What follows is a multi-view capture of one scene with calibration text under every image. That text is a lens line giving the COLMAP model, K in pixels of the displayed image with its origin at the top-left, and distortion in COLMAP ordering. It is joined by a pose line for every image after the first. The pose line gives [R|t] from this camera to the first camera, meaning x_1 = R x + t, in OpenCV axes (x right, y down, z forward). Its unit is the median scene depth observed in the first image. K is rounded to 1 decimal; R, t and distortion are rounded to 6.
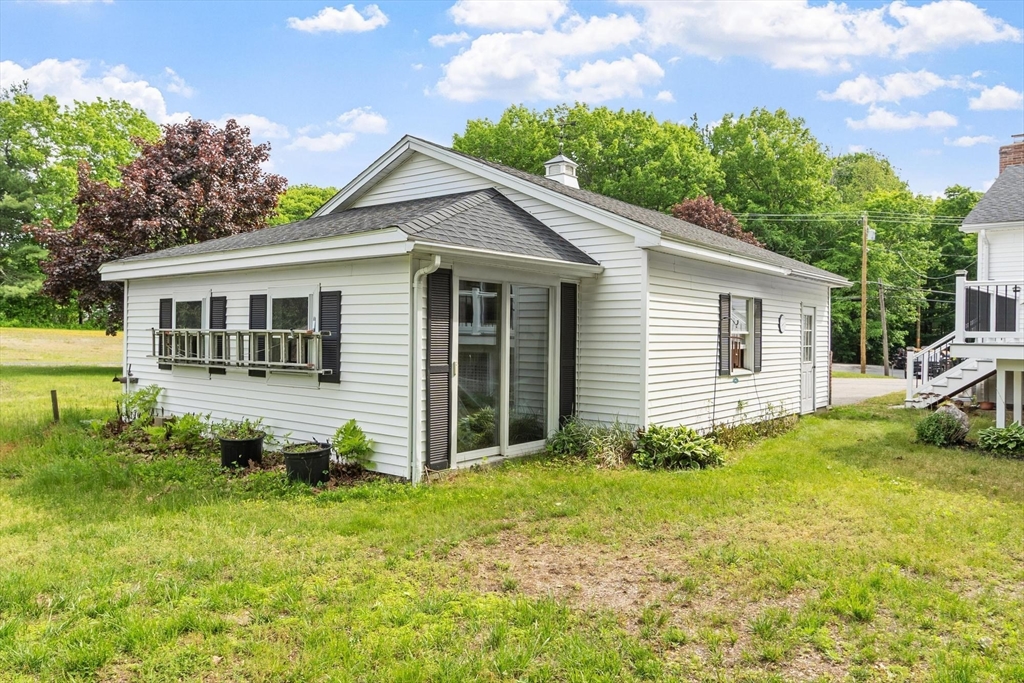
lens RADIAL K [[722.9, 0, 512.6], [0, 722.9, 341.5], [0, 0, 1]] dist [0.010735, -0.009173]
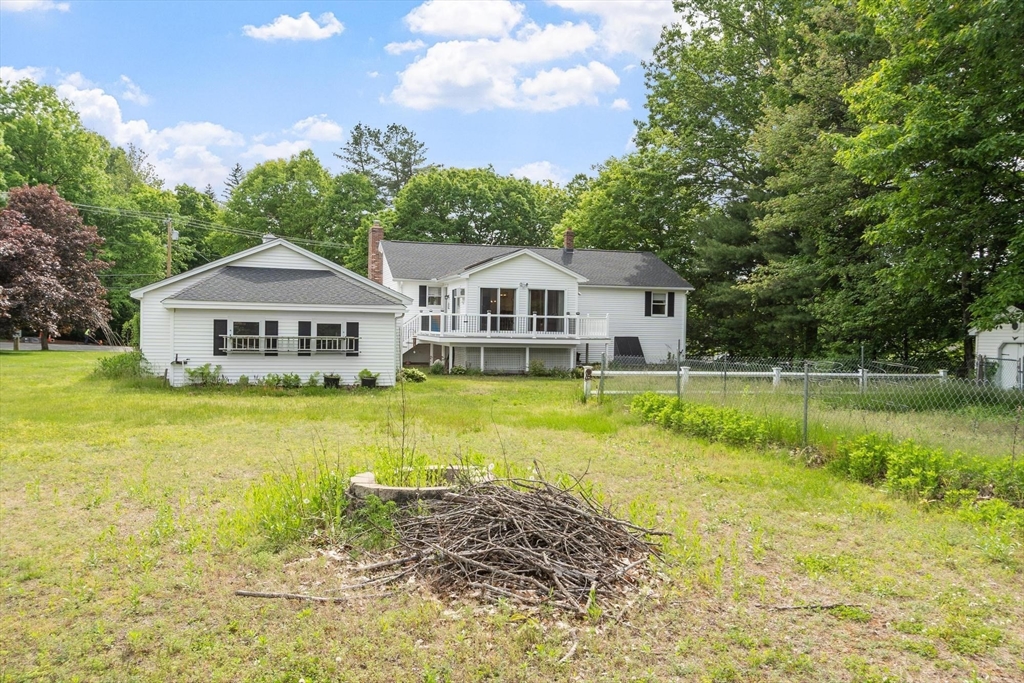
lens RADIAL K [[883.7, 0, 511.7], [0, 883.7, 339.8], [0, 0, 1]] dist [-0.001860, -0.000518]
pose [[0.484989, -0.022240, 0.874238, -2.691401], [-0.008330, 0.999514, 0.030048, -0.102468], [-0.874481, -0.021855, 0.484568, -1.052169]]
